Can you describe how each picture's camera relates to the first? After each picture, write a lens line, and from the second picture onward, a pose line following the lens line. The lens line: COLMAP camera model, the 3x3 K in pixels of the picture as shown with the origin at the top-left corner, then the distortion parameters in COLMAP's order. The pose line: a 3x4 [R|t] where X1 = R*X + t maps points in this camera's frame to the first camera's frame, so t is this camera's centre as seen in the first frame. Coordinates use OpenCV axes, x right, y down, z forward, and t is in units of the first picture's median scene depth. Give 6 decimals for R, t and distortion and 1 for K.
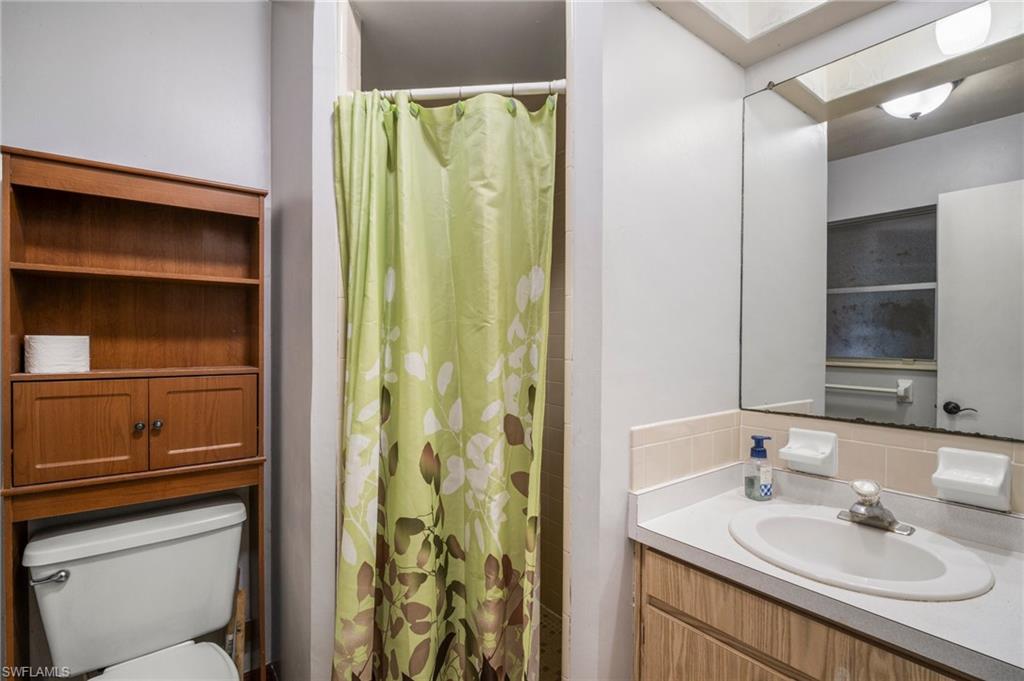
lens RADIAL K [[481.7, 0, 507.7], [0, 481.7, 341.0], [0, 0, 1]] dist [-0.005433, -0.000872]
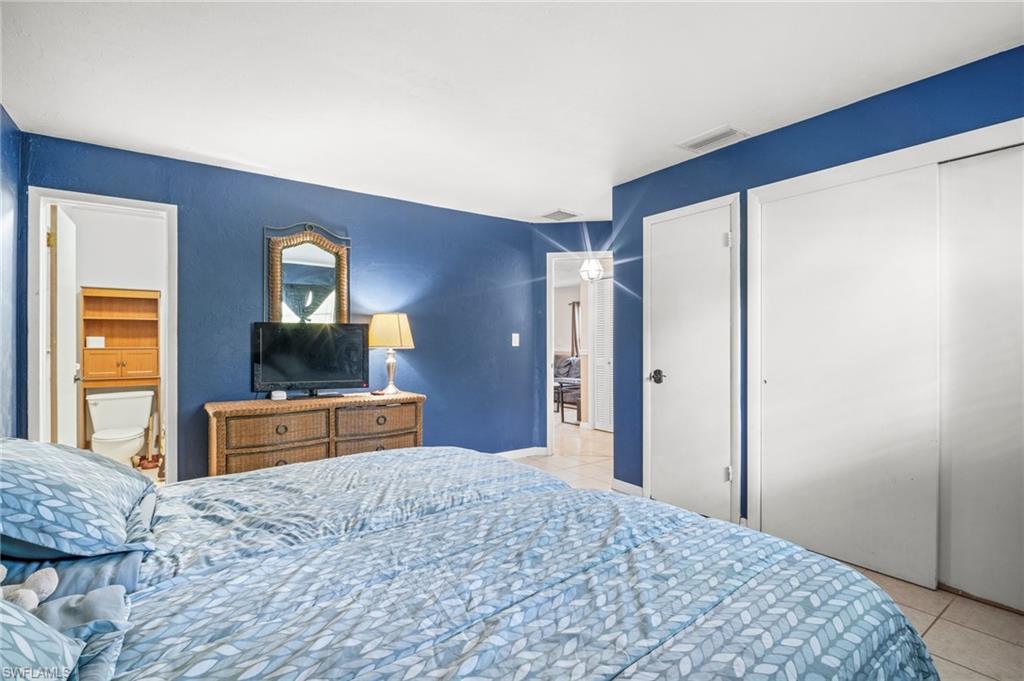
lens RADIAL K [[481.7, 0, 516.4], [0, 481.7, 340.8], [0, 0, 1]] dist [-0.005433, -0.000872]
pose [[0.999668, -0.002023, -0.025678, 2.048240], [0.001949, 0.999994, -0.002914, 0.031677], [0.025684, 0.002863, 0.999666, -2.228776]]
